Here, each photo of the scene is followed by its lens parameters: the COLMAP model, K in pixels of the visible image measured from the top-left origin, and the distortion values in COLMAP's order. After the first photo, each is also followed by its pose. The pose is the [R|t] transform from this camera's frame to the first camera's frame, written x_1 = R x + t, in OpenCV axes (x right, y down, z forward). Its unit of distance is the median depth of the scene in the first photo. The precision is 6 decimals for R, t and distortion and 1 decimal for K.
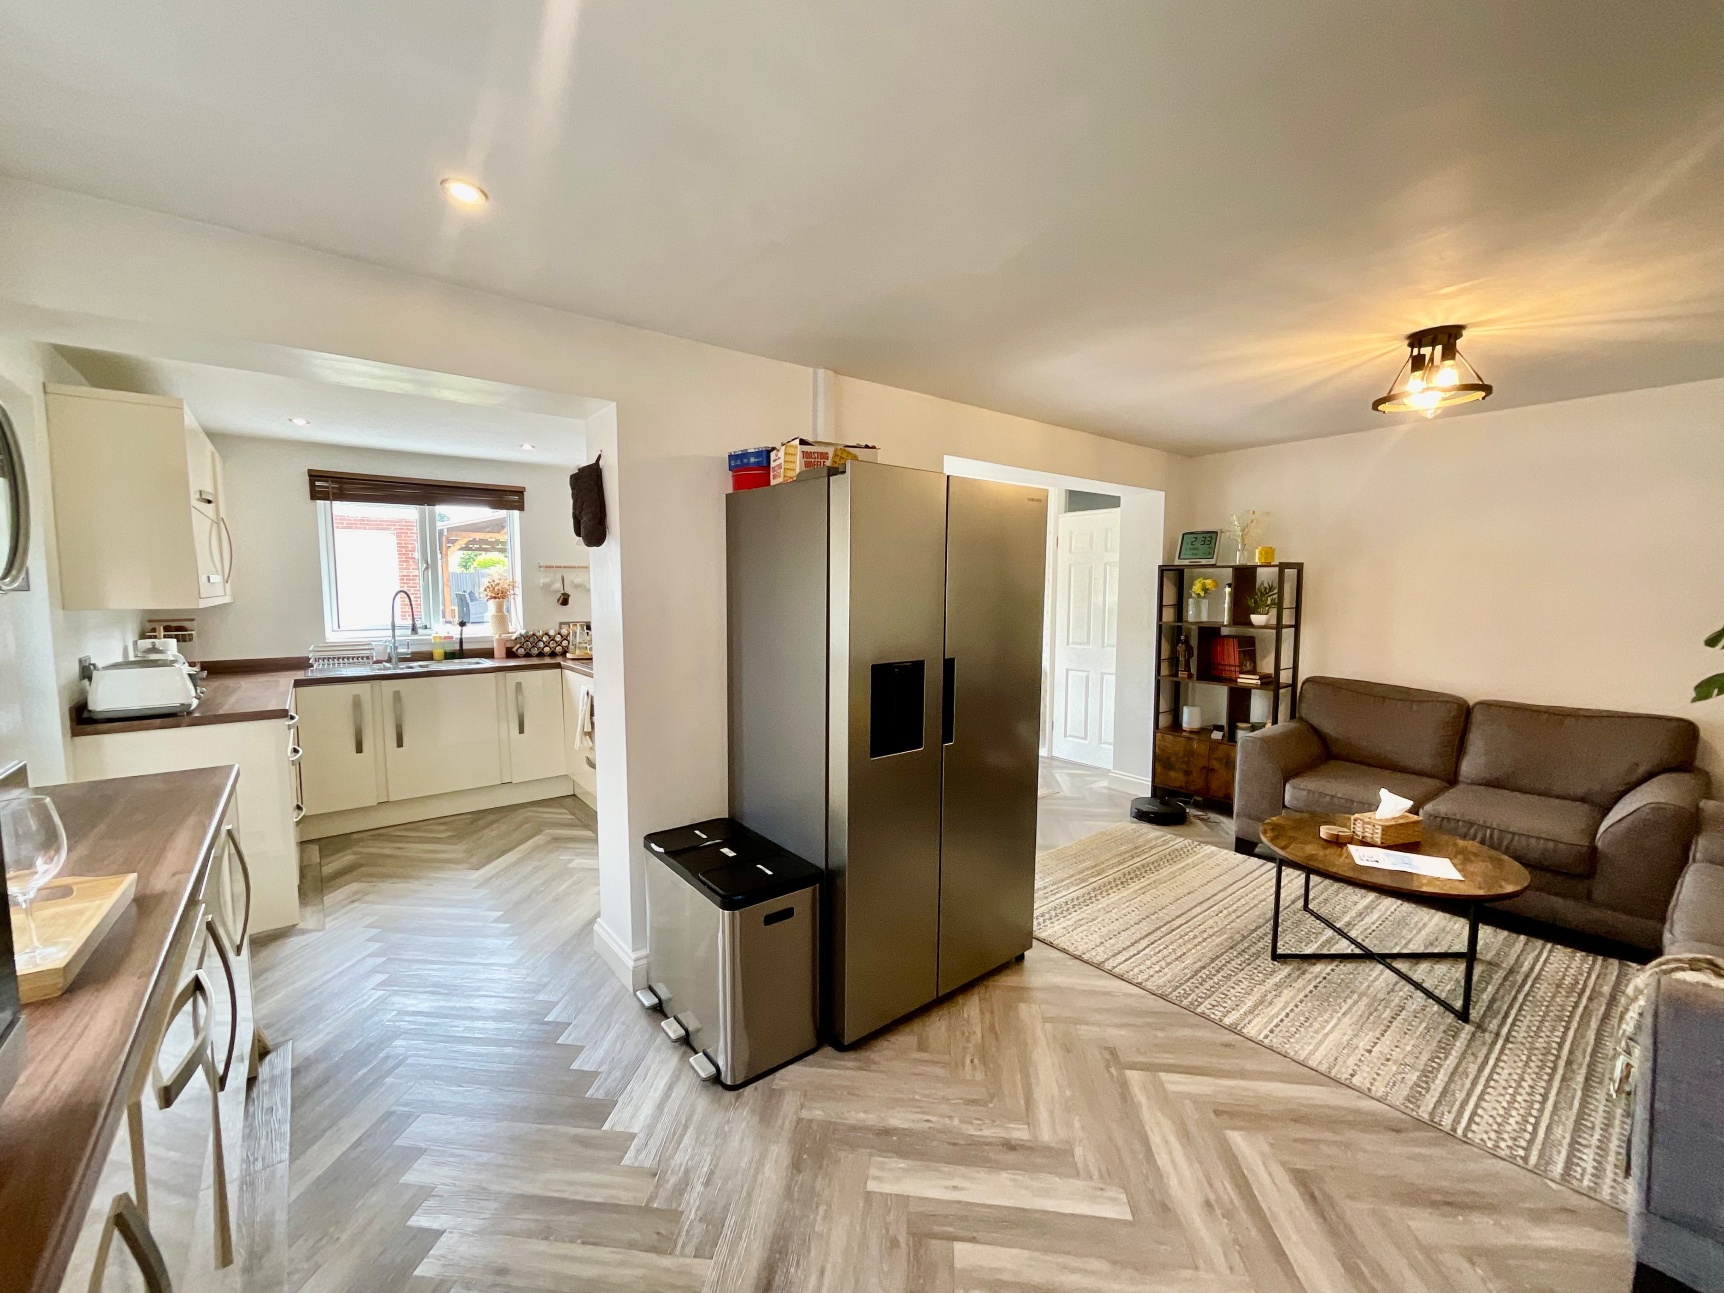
lens RADIAL K [[710.8, 0, 859.3], [0, 710.8, 649.7], [0, 0, 1]] dist [-0.009127, 0.002822]
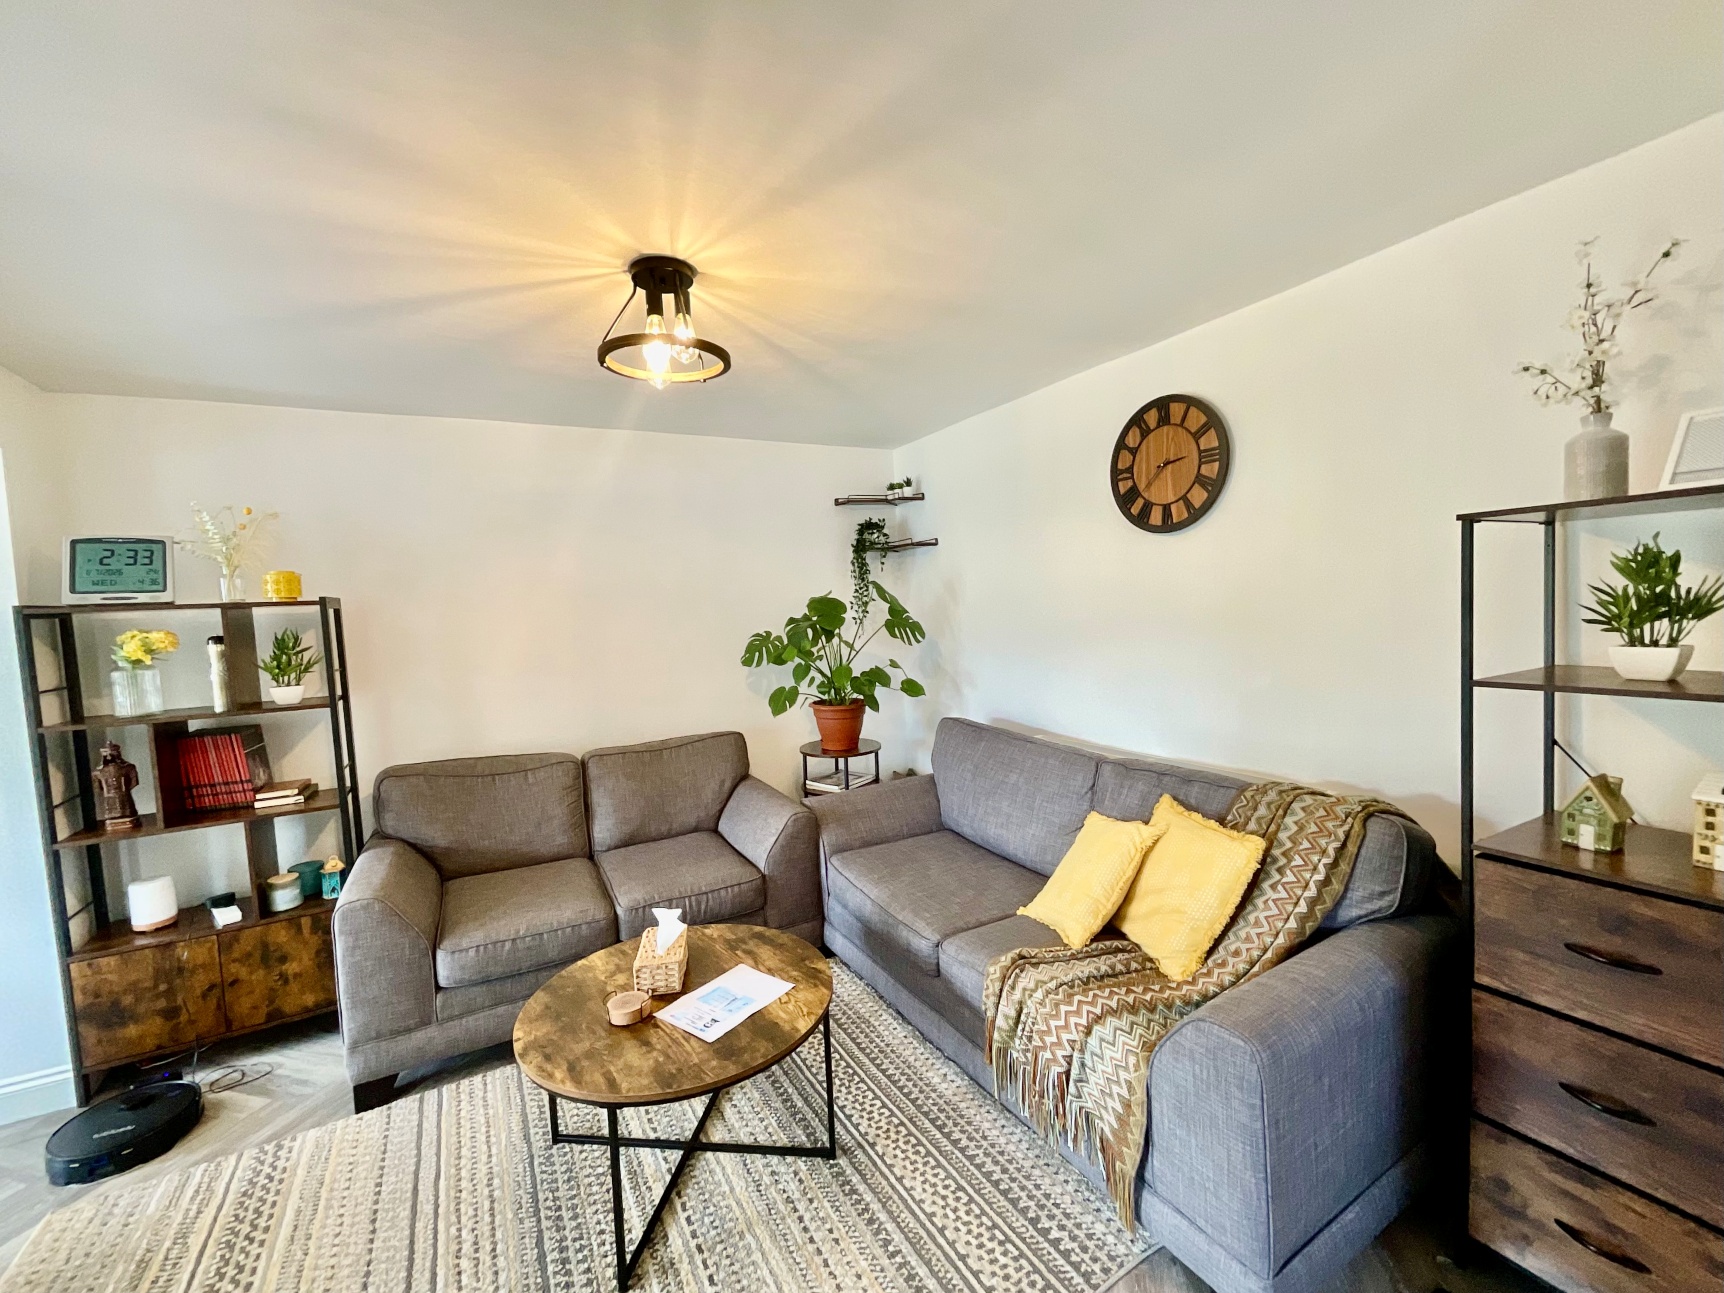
lens RADIAL K [[710.8, 0, 857.2], [0, 710.8, 650.7], [0, 0, 1]] dist [-0.009127, 0.002822]
pose [[0.150864, -0.070756, 0.986019, 0.059940], [0.135552, 0.989494, 0.050265, -0.042884], [-0.979217, 0.126074, 0.158870, 0.426700]]
